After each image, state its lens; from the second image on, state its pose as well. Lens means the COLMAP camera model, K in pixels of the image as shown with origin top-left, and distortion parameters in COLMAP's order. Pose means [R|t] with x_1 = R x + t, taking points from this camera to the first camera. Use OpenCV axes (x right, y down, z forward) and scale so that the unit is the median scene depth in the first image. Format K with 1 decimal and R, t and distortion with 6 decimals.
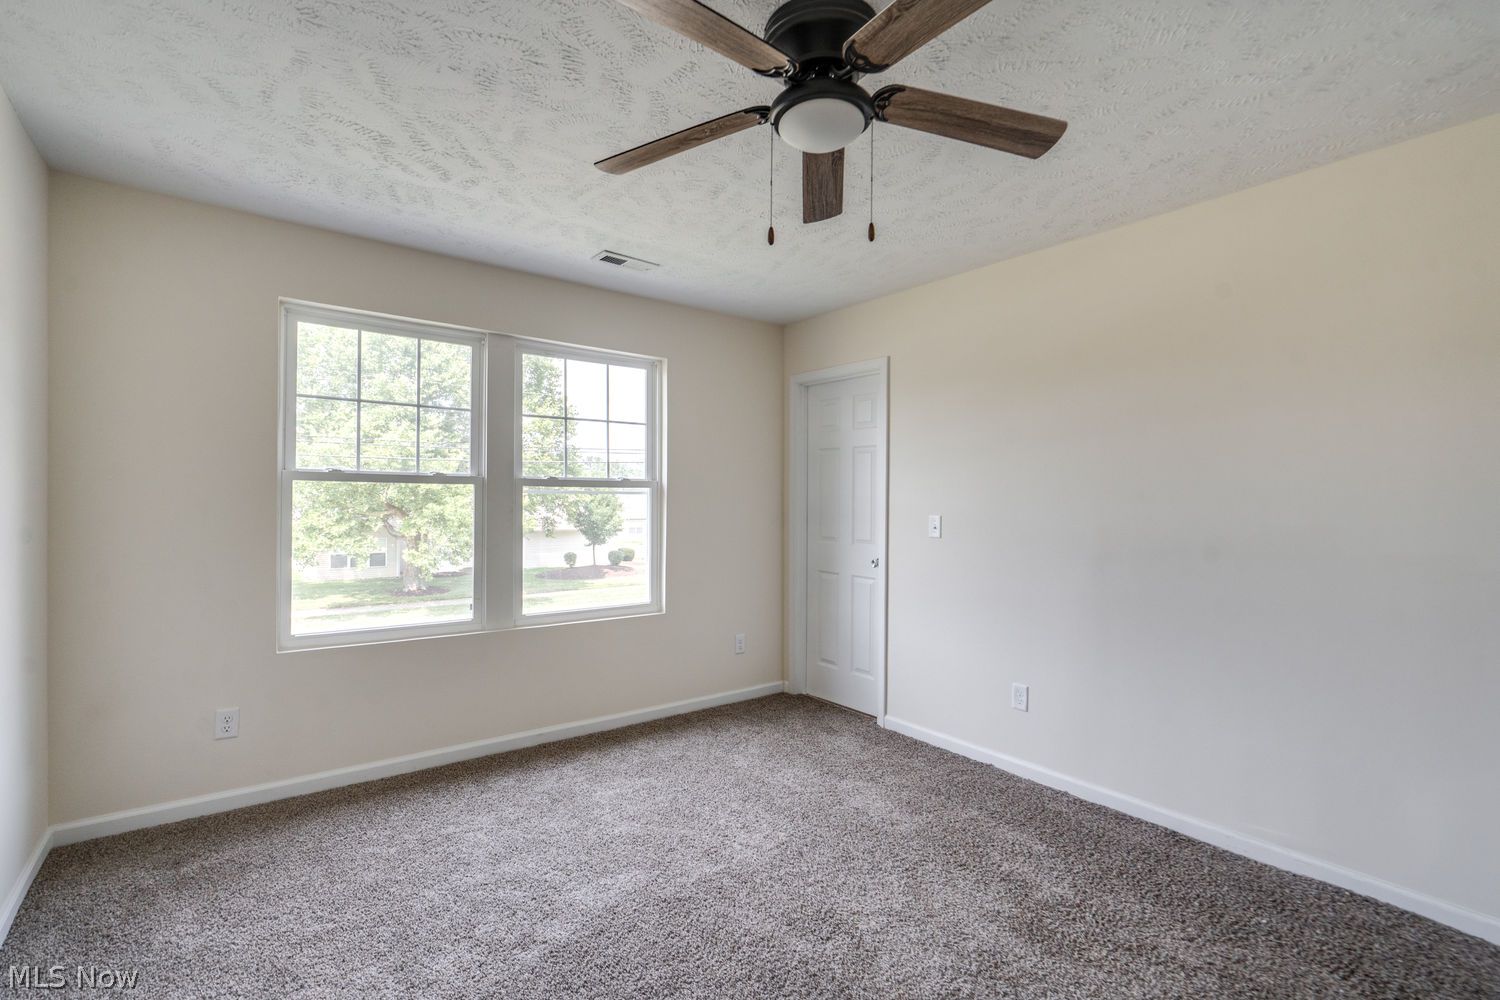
lens RADIAL K [[691.0, 0, 750.3], [0, 691.0, 494.9], [0, 0, 1]] dist [-0.000428, 0.000294]
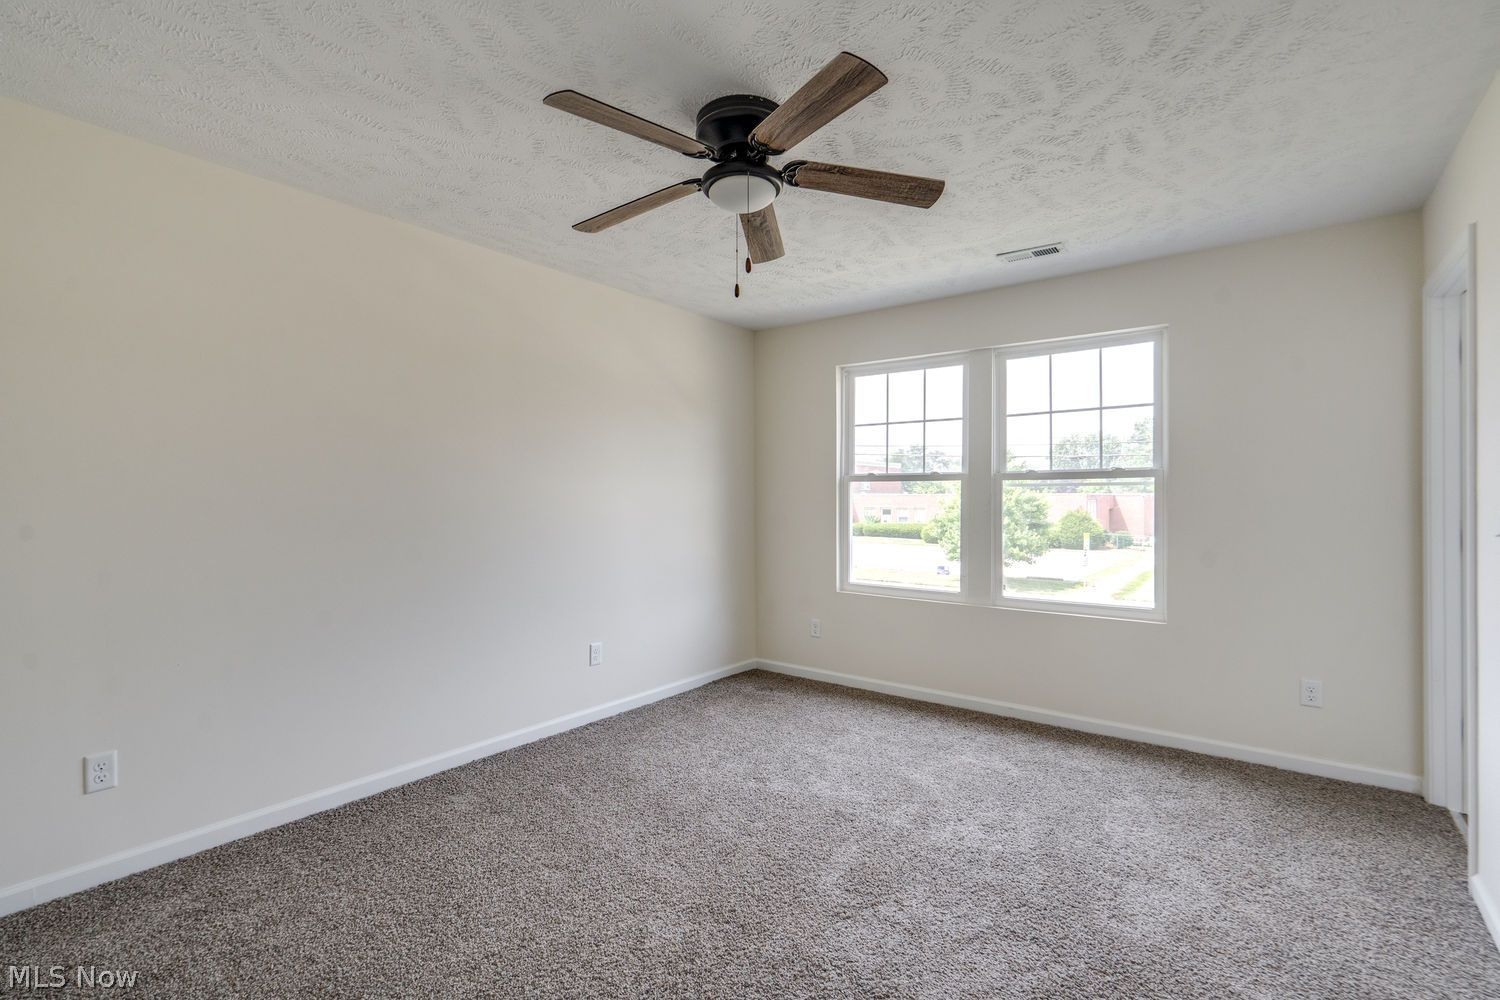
lens RADIAL K [[691.0, 0, 750.3], [0, 691.0, 494.9], [0, 0, 1]] dist [-0.000428, 0.000294]
pose [[0.253632, -0.011676, -0.967230, 0.610131], [0.009999, 0.999905, -0.009448, 0.016422], [0.967249, -0.007275, 0.253725, 0.313136]]
